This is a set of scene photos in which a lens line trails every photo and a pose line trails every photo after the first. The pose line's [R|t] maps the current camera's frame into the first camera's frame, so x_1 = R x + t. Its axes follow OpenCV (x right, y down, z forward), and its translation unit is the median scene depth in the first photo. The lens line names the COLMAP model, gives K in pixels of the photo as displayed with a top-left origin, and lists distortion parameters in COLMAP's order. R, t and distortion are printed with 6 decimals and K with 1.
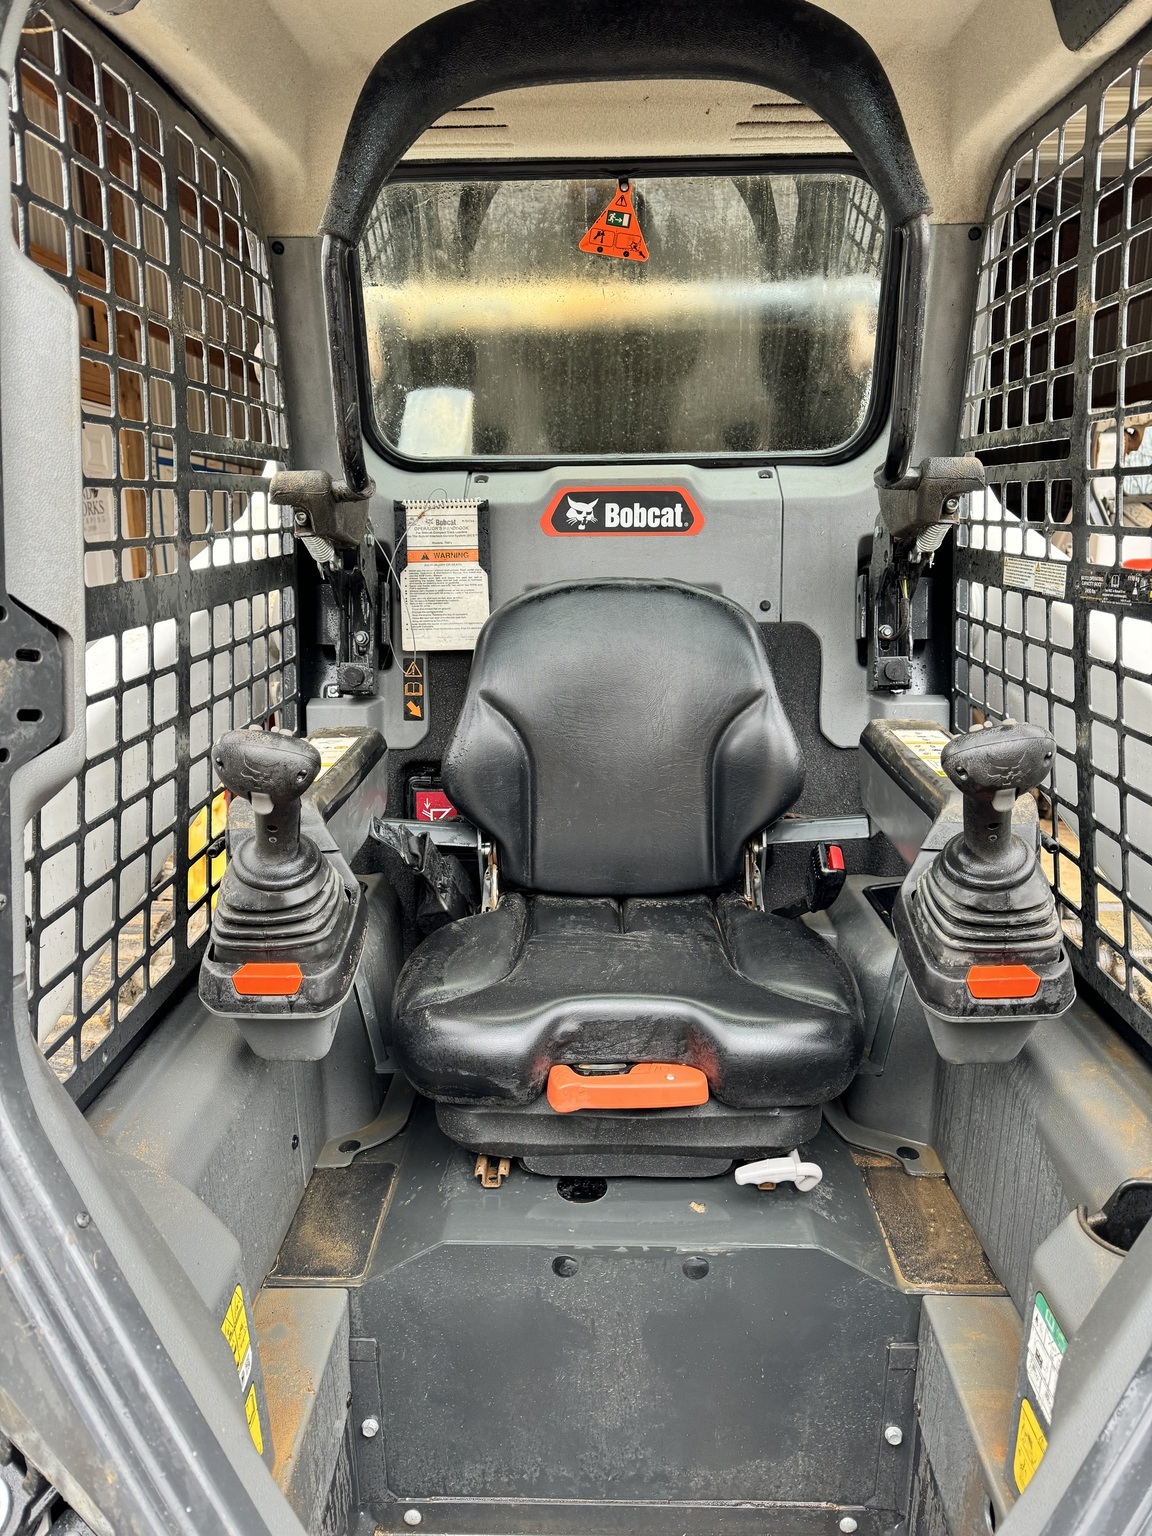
lens RADIAL K [[1074.3, 0, 573.8], [0, 1074.3, 796.9], [0, 0, 1]] dist [0.135172, -0.178689]
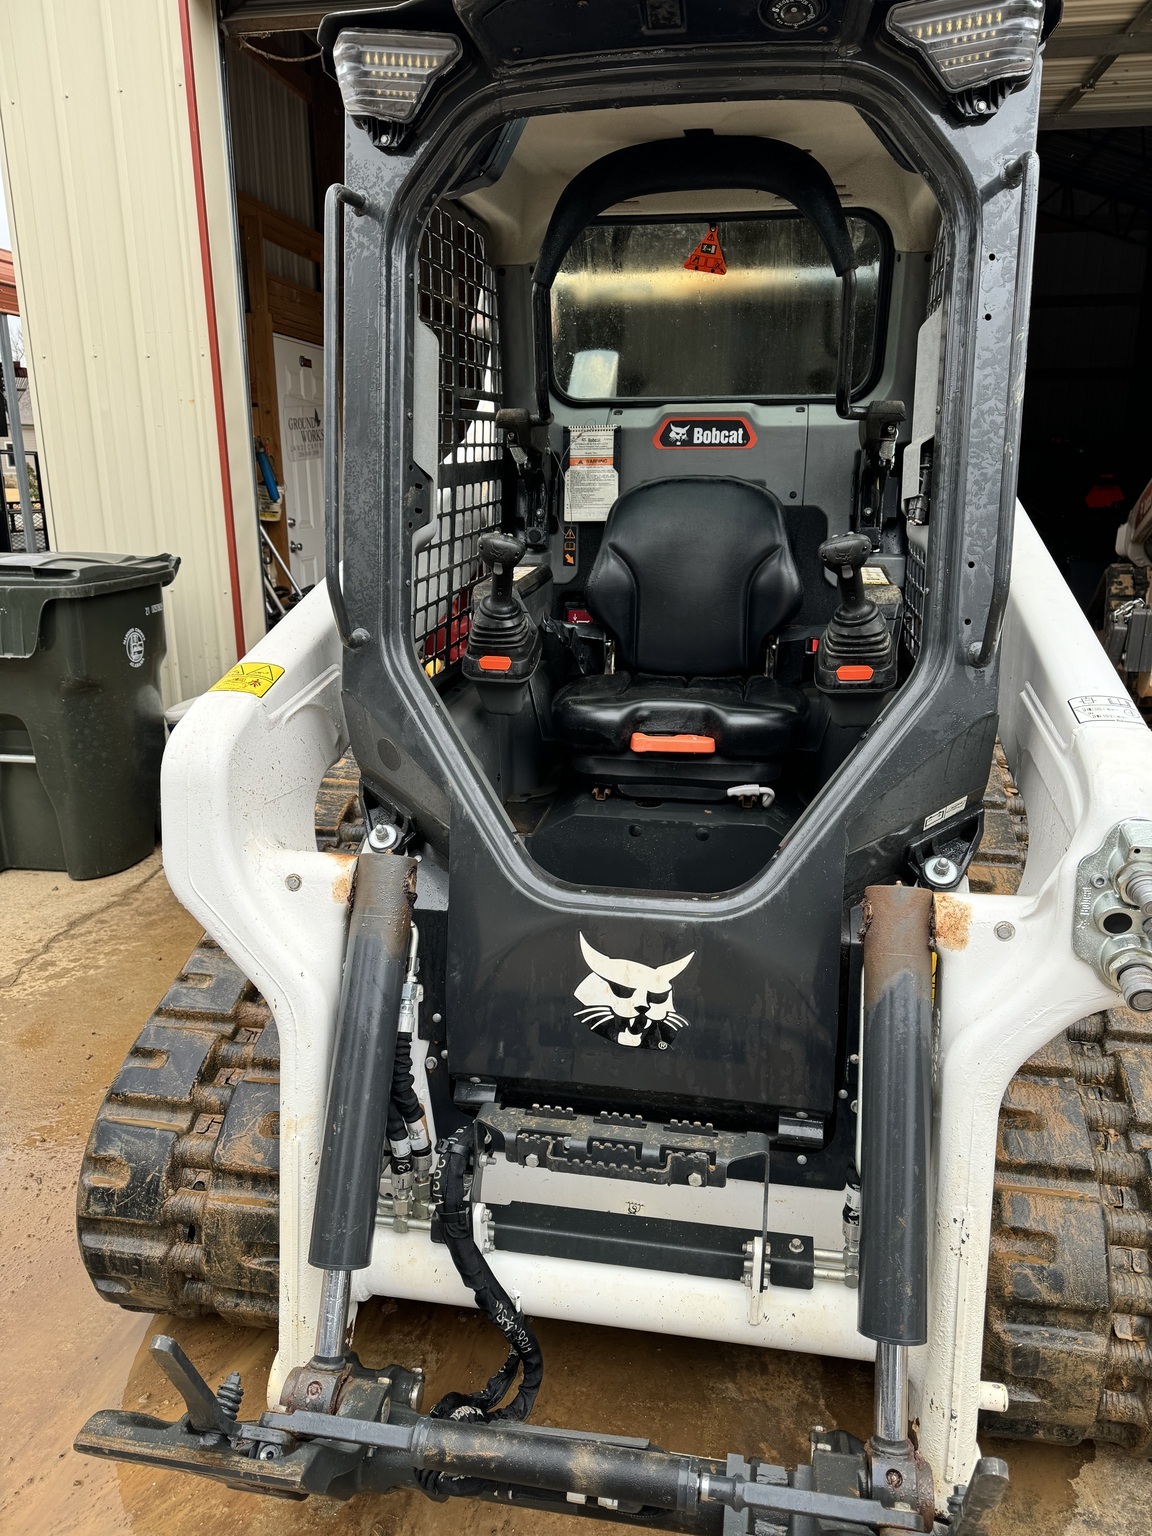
lens RADIAL K [[1070.4, 0, 586.2], [0, 1070.4, 786.7], [0, 0, 1]] dist [0.130349, -0.155240]
pose [[0.990537, 0.048063, -0.128554, 0.107169], [-0.041646, 0.997770, 0.052154, 0.186602], [0.130774, -0.046307, 0.990330, -0.652042]]
